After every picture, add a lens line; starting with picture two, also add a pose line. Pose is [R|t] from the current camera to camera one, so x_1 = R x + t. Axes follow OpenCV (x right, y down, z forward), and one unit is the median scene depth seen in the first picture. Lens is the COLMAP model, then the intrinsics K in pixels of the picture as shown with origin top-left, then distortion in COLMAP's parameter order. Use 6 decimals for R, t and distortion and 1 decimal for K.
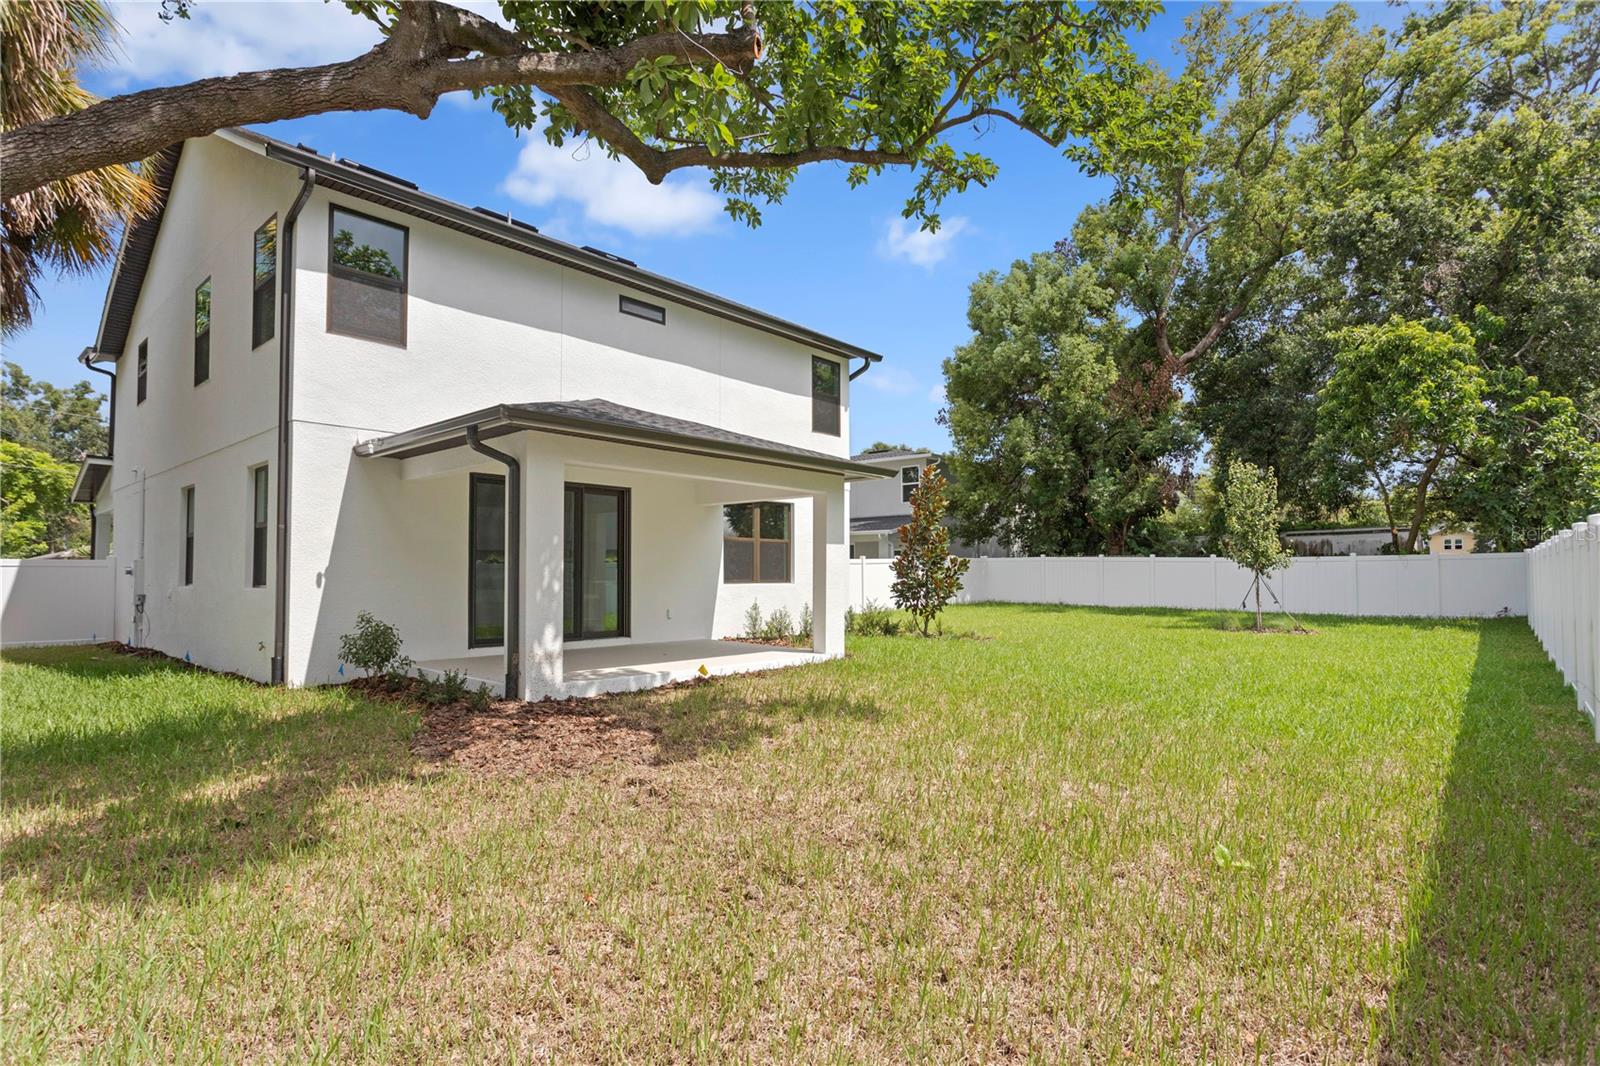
lens RADIAL K [[778.1, 0, 809.8], [0, 778.1, 538.5], [0, 0, 1]] dist [-0.000729, 0.000739]
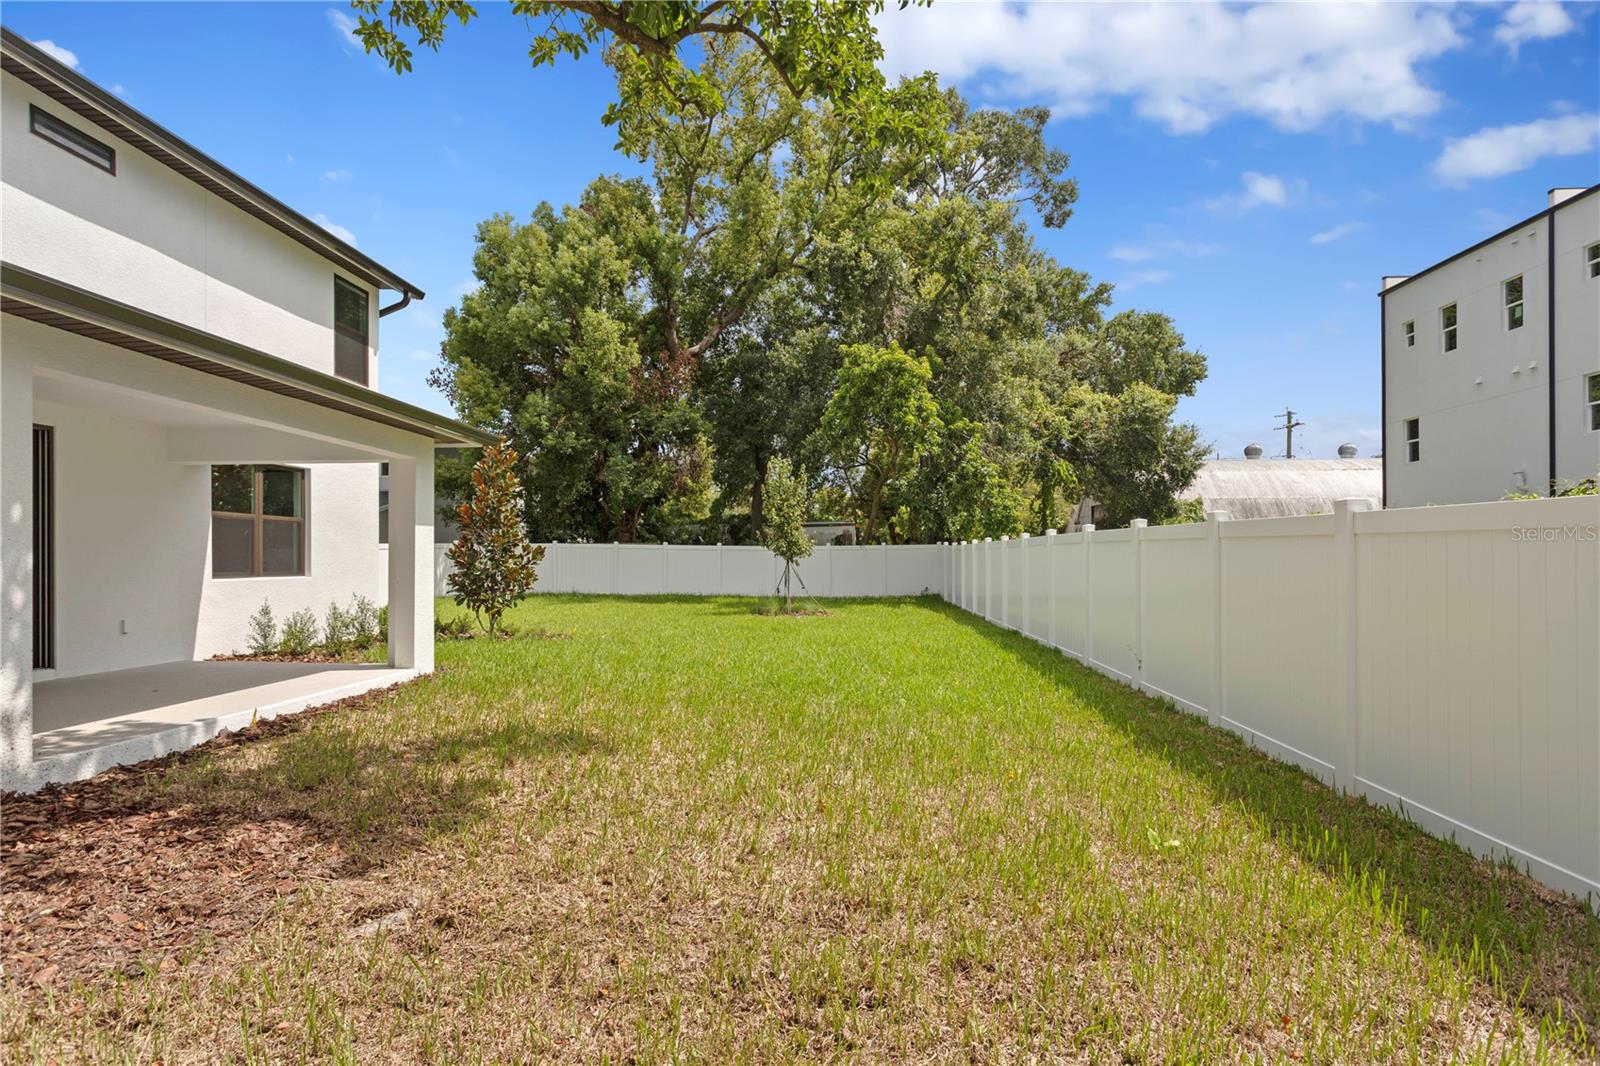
lens RADIAL K [[811.0, 0, 781.6], [0, 811.0, 555.4], [0, 0, 1]] dist [-0.024035, 0.000513]
pose [[0.795658, 0.002247, 0.605742, -0.095748], [-0.026406, 0.999171, 0.030979, 0.001258], [-0.605171, -0.040644, 0.795058, 0.084220]]
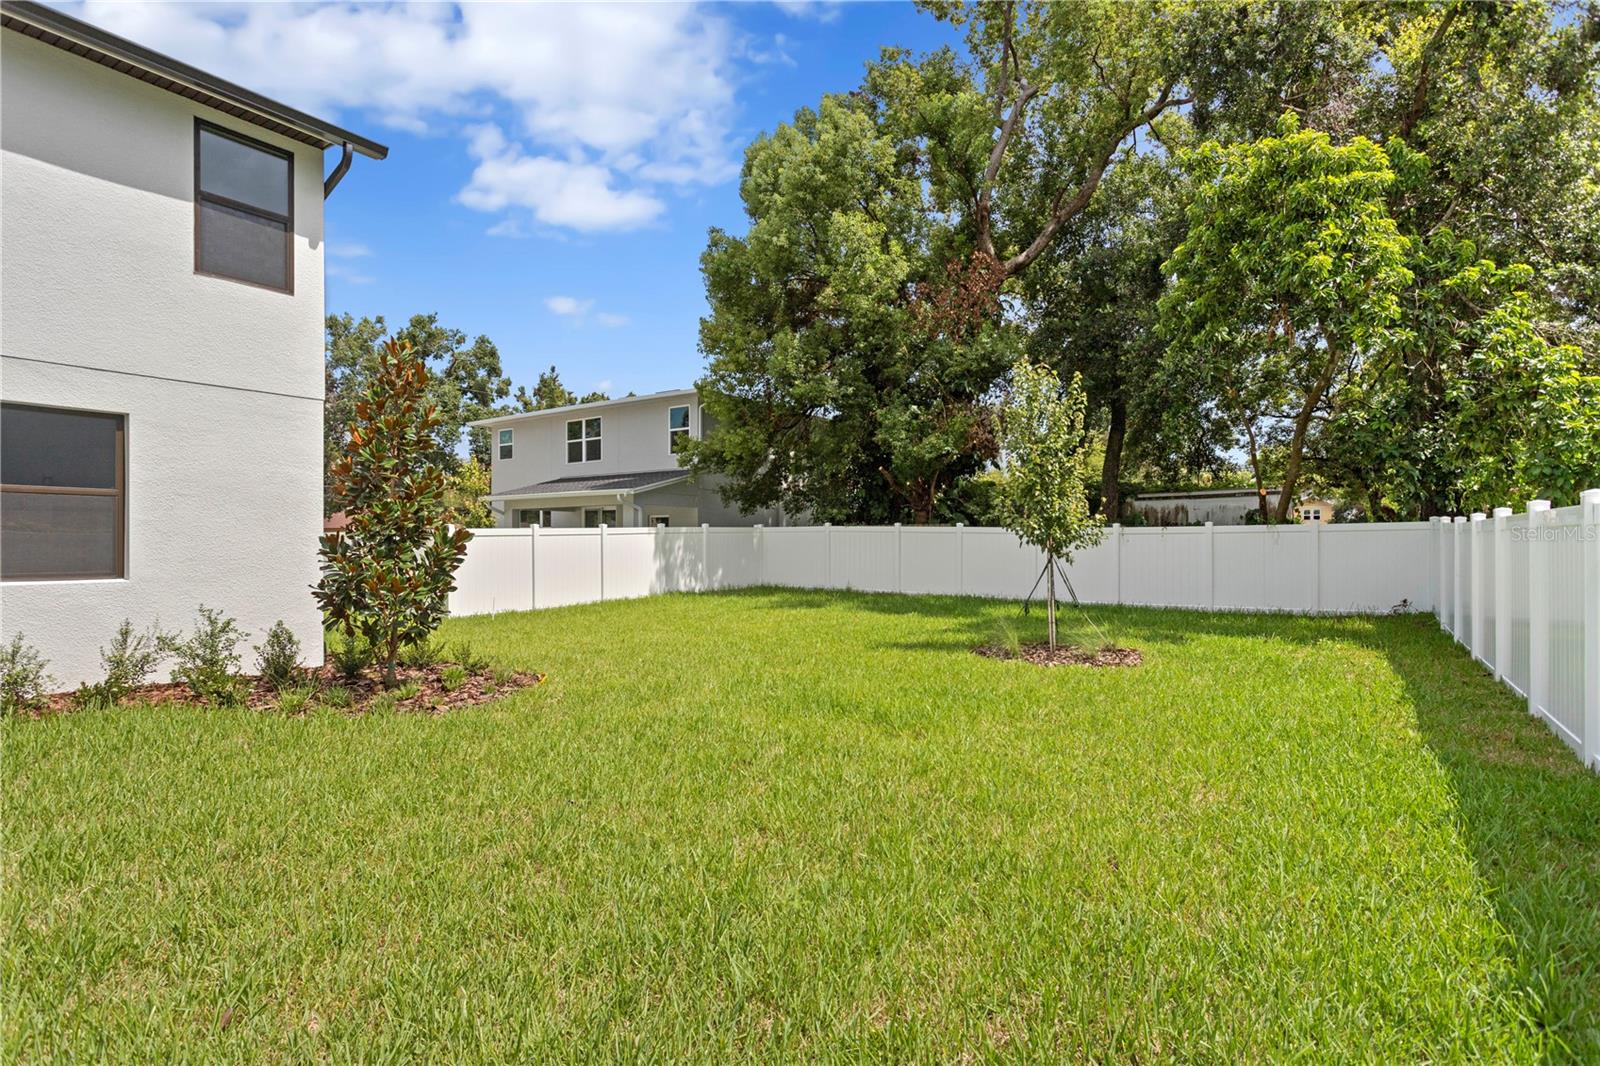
lens RADIAL K [[778.1, 0, 809.8], [0, 778.1, 538.5], [0, 0, 1]] dist [-0.000729, 0.000739]
pose [[0.992400, 0.000481, 0.123055, 0.257026], [-0.005380, 0.999206, 0.039478, 0.008169], [-0.122939, -0.039840, 0.991614, 0.349340]]
